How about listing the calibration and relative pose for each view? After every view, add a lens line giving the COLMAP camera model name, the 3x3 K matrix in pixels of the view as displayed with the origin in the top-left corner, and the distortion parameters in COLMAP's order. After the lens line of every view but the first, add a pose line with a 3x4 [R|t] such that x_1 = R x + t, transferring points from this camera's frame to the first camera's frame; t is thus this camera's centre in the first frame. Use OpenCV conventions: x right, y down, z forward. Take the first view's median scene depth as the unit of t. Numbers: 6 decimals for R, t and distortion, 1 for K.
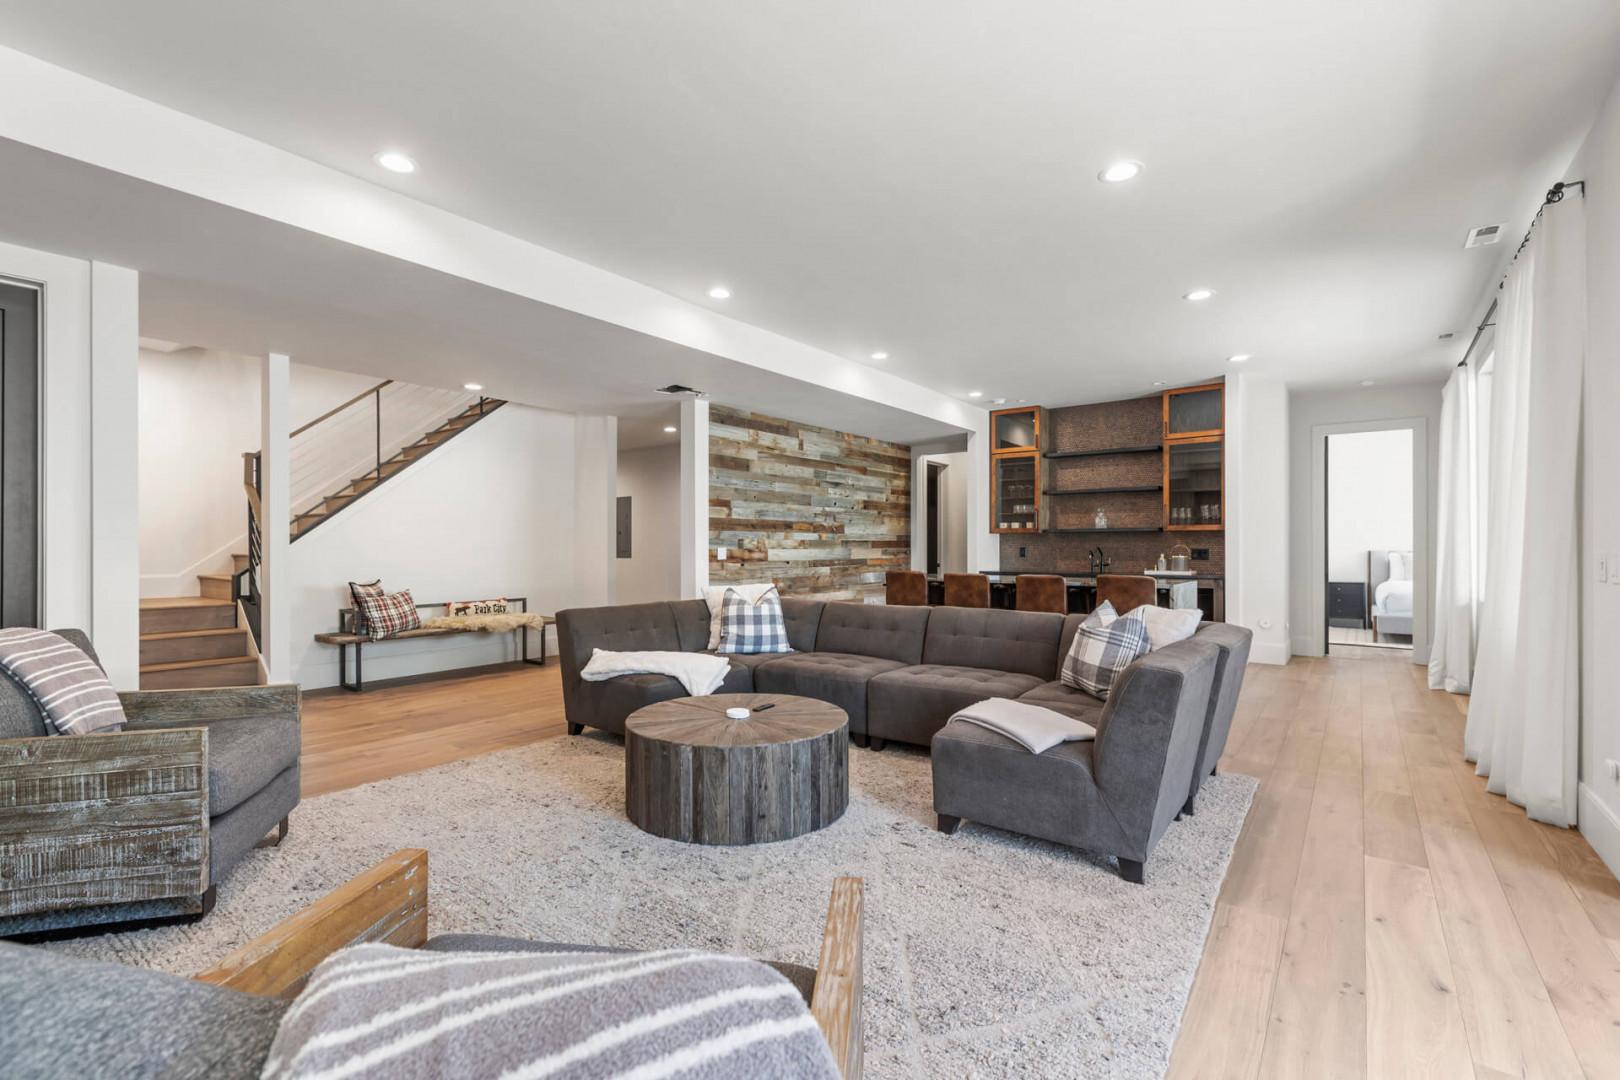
lens RADIAL K [[722.4, 0, 797.0], [0, 722.4, 548.9], [0, 0, 1]] dist [-0.003590, 0.000818]
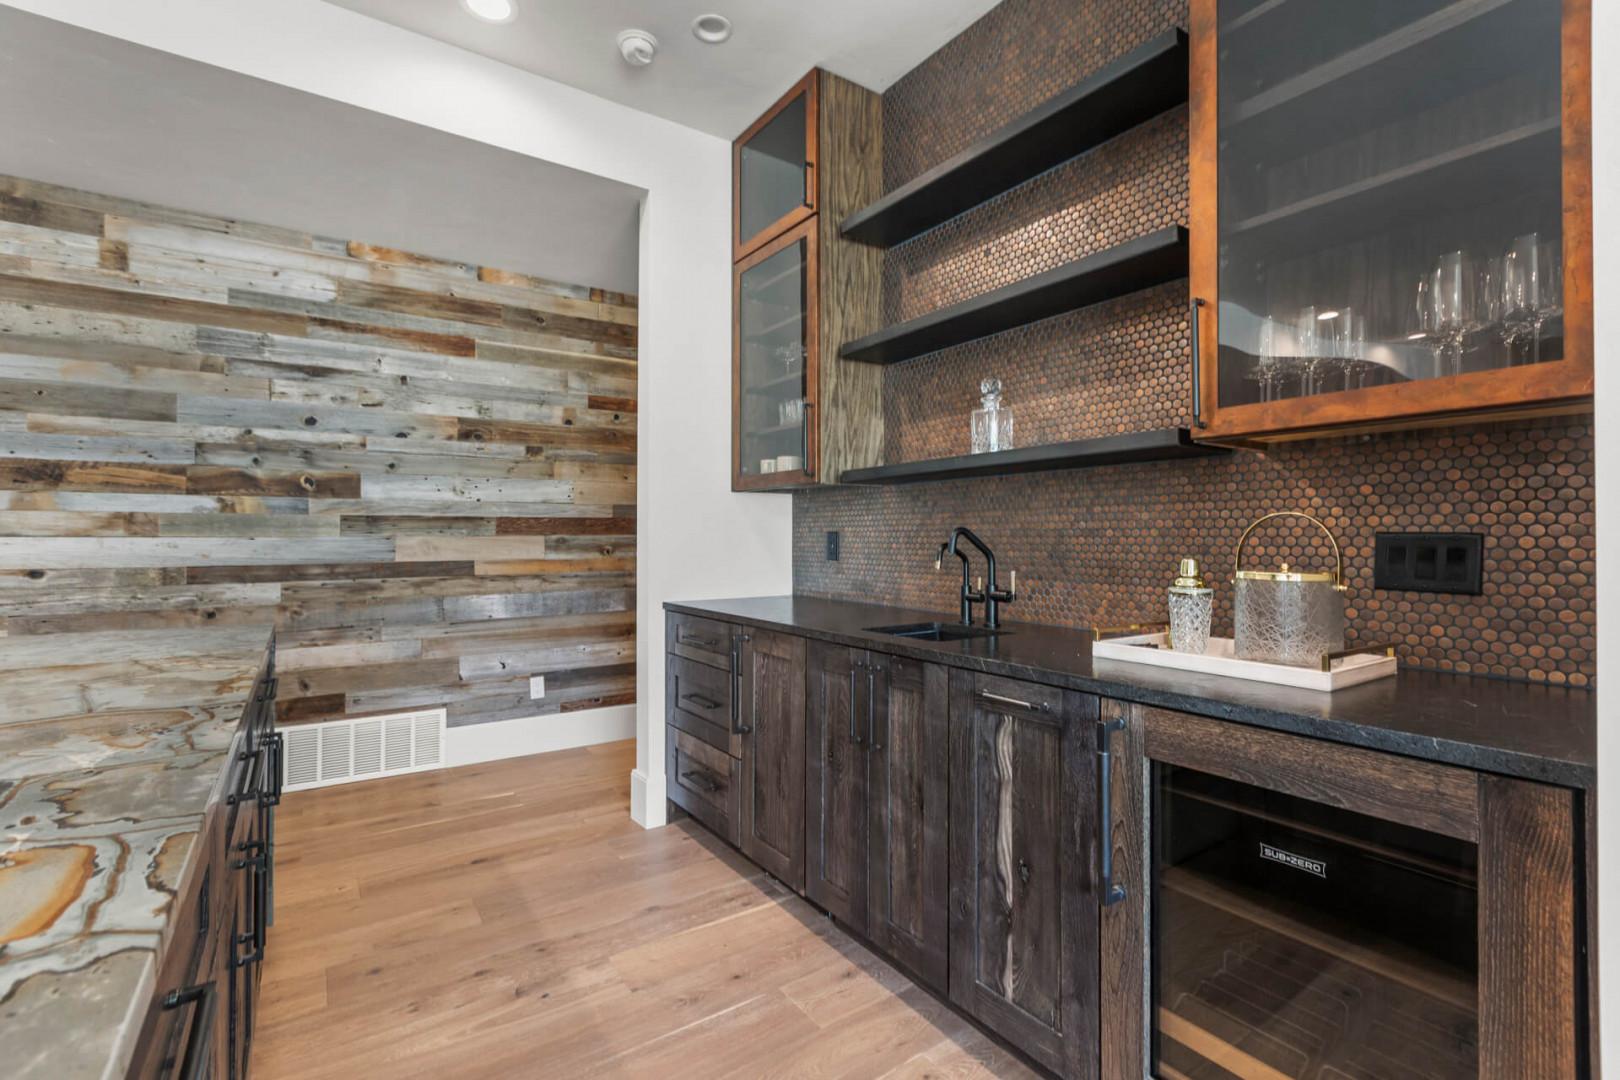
lens RADIAL K [[722.4, 0, 796.8], [0, 722.4, 537.7], [0, 0, 1]] dist [-0.003590, 0.000818]
pose [[0.951095, -0.001884, -0.308893, 0.434661], [0.001306, 0.999997, -0.002078, 0.001664], [0.308896, 0.001573, 0.951095, 0.729264]]
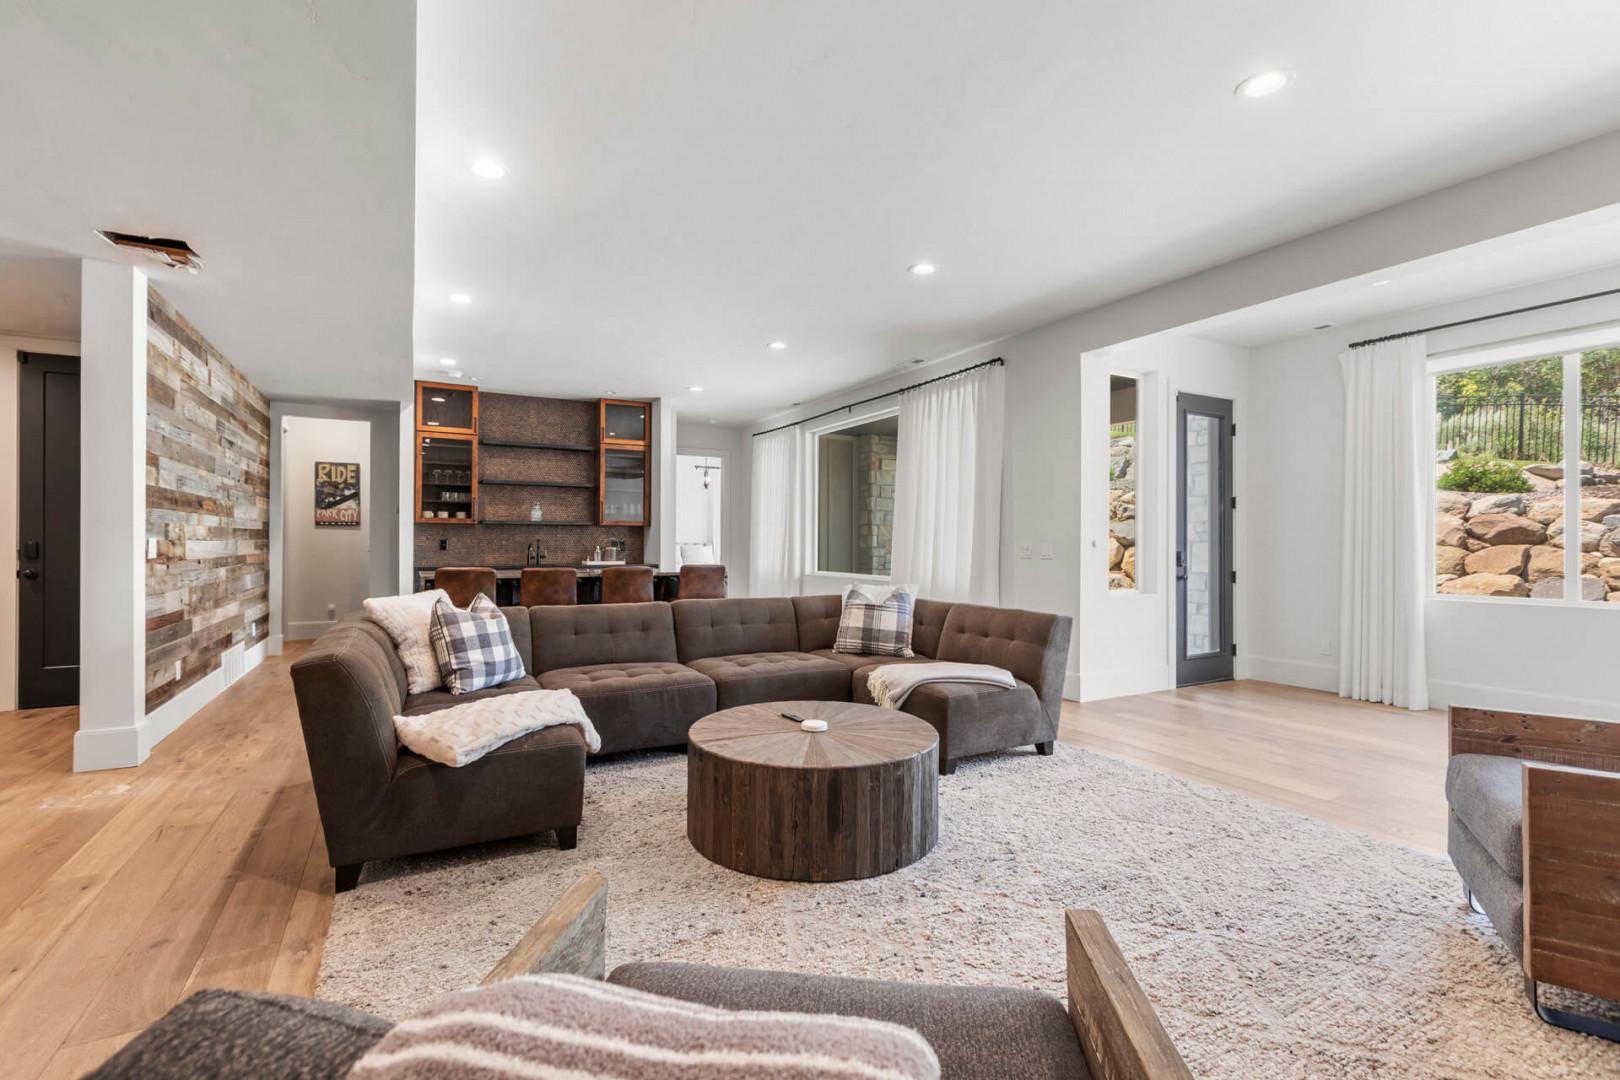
lens RADIAL K [[722.4, 0, 796.1], [0, 722.4, 539.4], [0, 0, 1]] dist [-0.003590, 0.000818]
pose [[0.408470, 0.004477, 0.912761, -0.351081], [-0.001904, 0.999990, -0.004053, 0.000739], [-0.912770, -0.000082, 0.408475, 0.255429]]
